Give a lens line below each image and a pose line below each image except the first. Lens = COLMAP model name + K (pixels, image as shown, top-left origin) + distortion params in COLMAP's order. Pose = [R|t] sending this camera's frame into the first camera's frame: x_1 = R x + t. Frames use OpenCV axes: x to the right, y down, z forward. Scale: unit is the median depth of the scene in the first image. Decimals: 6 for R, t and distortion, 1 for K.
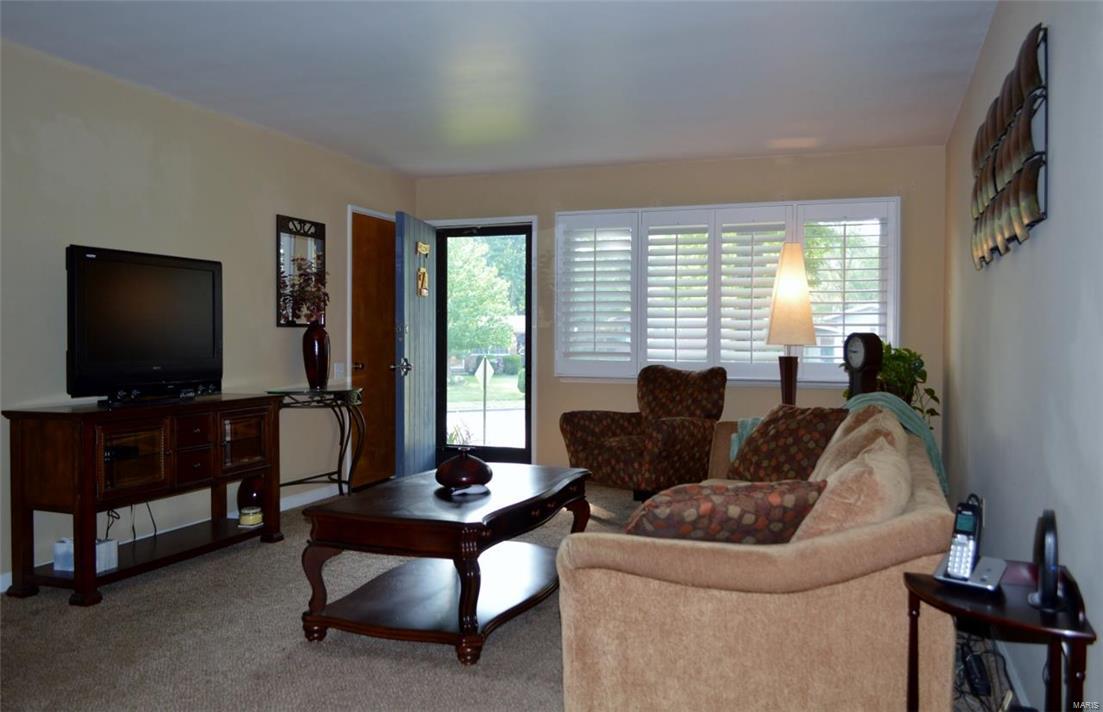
lens RADIAL K [[889.3, 0, 550.9], [0, 889.3, 353.0], [0, 0, 1]] dist [-0.006203, 0.001420]
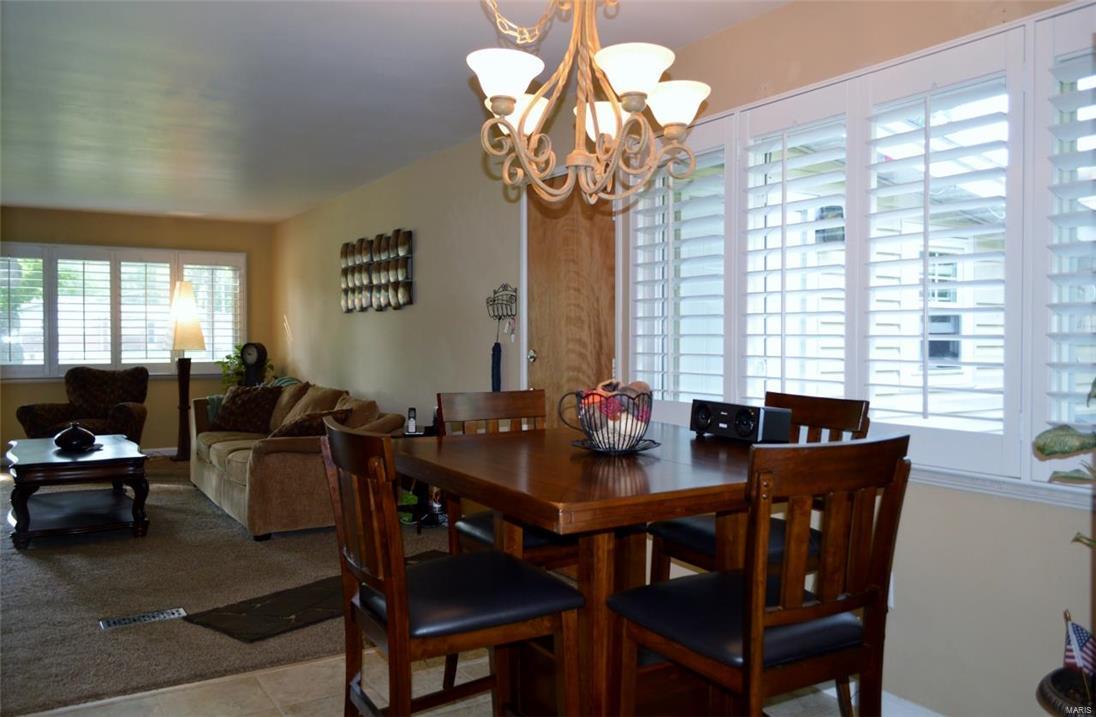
lens RADIAL K [[872.5, 0, 548.2], [0, 872.5, 356.7], [0, 0, 1]] dist [-0.033426, -0.004353]
pose [[0.617991, -0.019595, 0.785941, -0.491907], [0.014363, 0.999804, 0.013634, -0.009470], [-0.786054, 0.002863, 0.618151, -0.363261]]
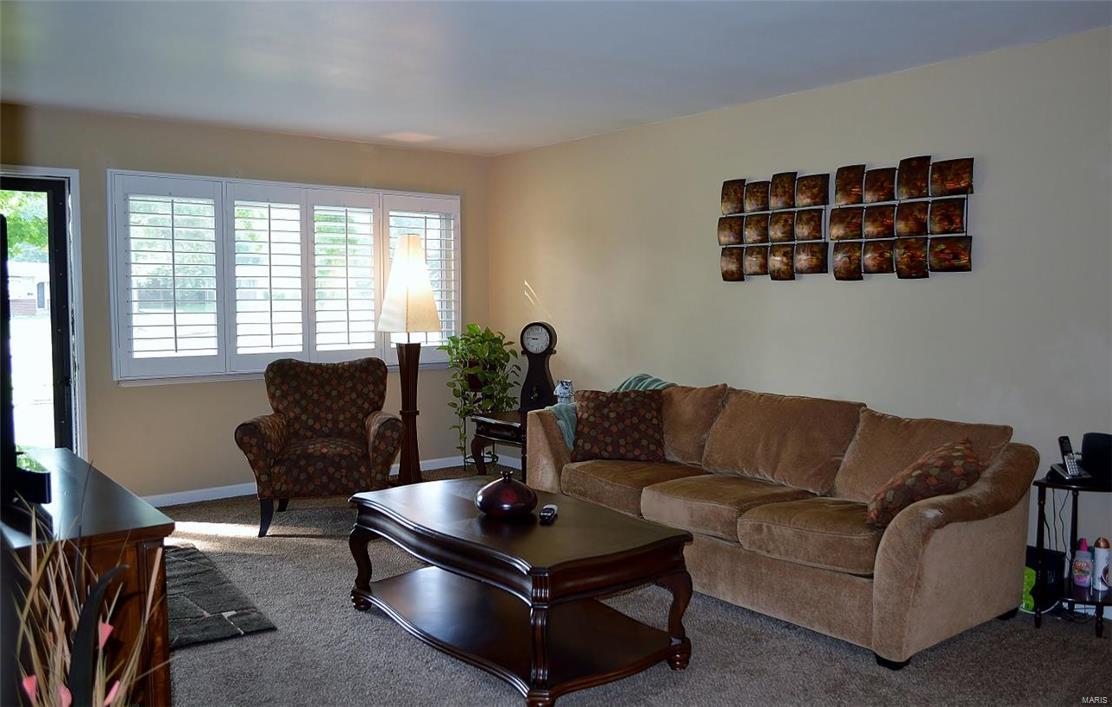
lens RADIAL K [[896.6, 0, 555.7], [0, 896.6, 353.0], [0, 0, 1]] dist [-0.006203, 0.001420]
pose [[0.513549, -0.059293, 0.856009, -0.552183], [0.017198, 0.998121, 0.058819, -0.043878], [-0.857888, -0.015485, 0.513604, 0.316499]]
